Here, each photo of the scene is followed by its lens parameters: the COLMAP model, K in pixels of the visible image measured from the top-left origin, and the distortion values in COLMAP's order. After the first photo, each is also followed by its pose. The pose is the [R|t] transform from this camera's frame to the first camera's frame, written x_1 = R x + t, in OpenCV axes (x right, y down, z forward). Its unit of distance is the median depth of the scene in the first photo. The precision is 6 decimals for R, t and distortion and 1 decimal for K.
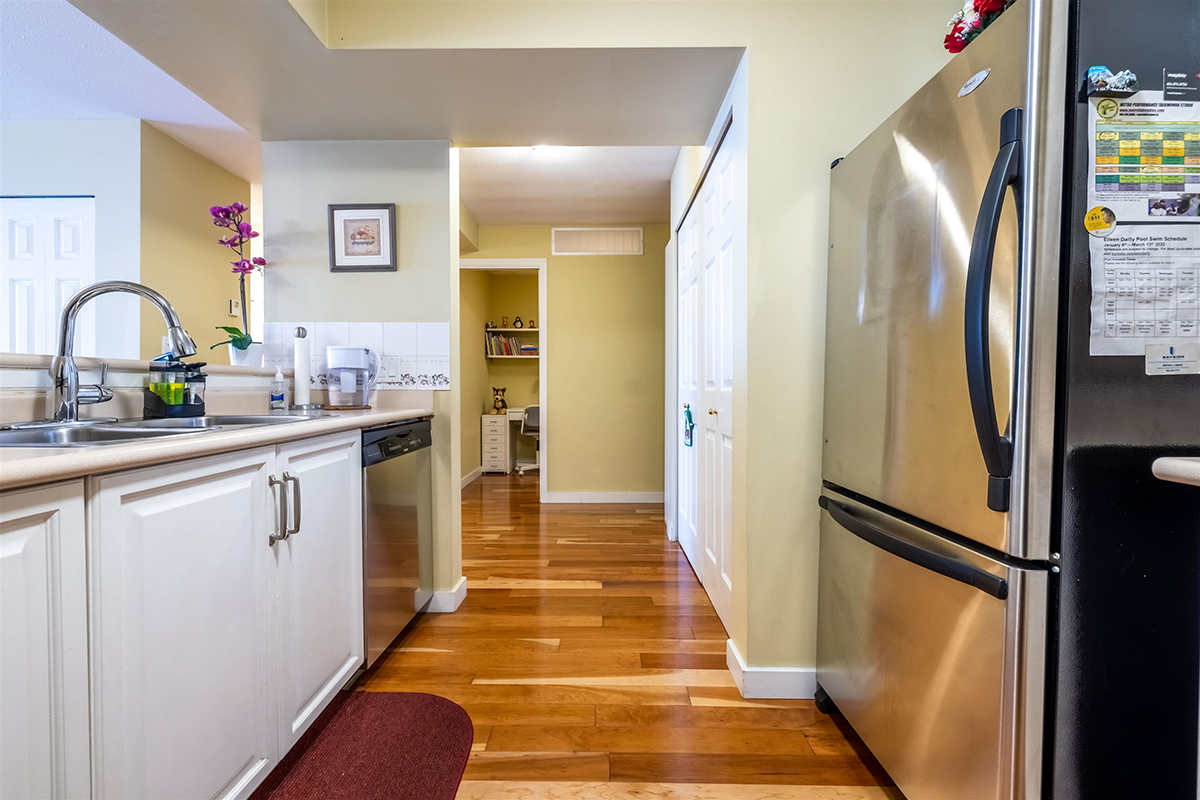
lens RADIAL K [[500.2, 0, 596.1], [0, 500.2, 388.6], [0, 0, 1]] dist [-0.001401, -0.000418]
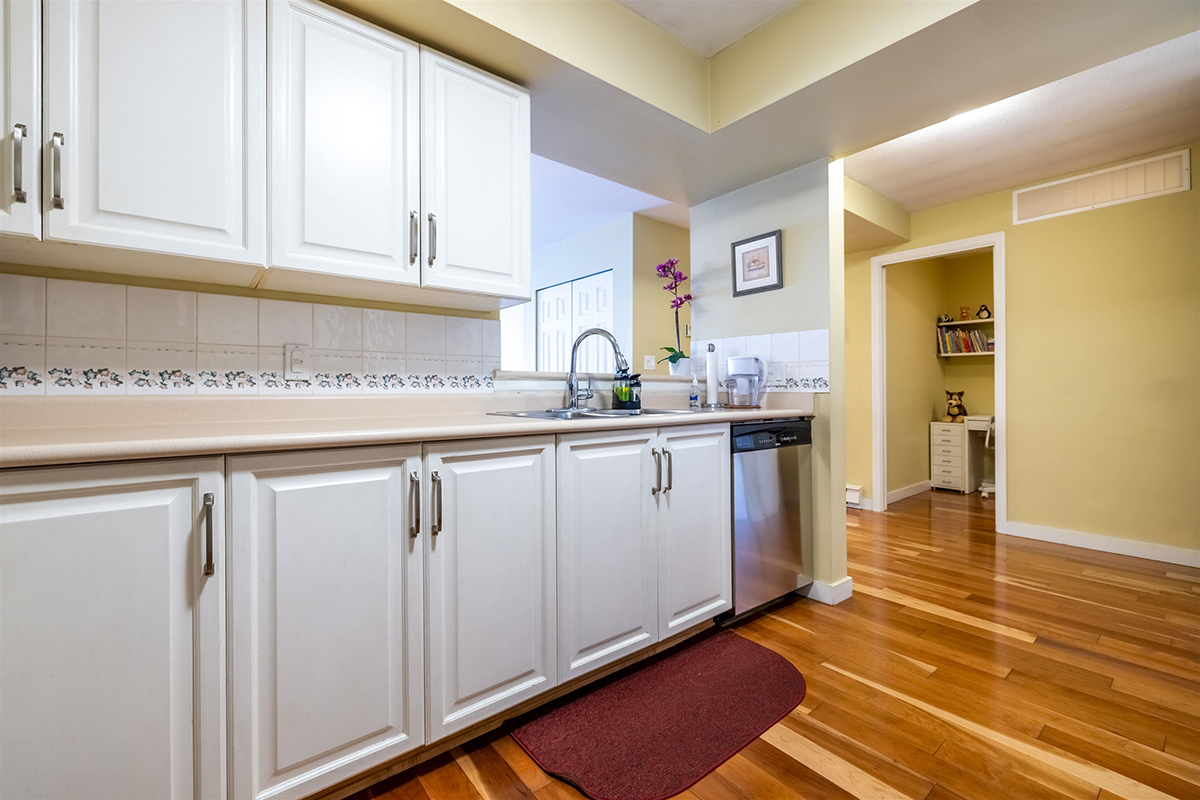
lens RADIAL K [[500.2, 0, 590.7], [0, 500.2, 385.9], [0, 0, 1]] dist [-0.001401, -0.000418]
pose [[0.628937, -0.007350, -0.777422, 0.212555], [-0.002245, 0.999934, -0.011270, 0.001622], [0.777453, 0.008834, 0.628879, -0.053568]]
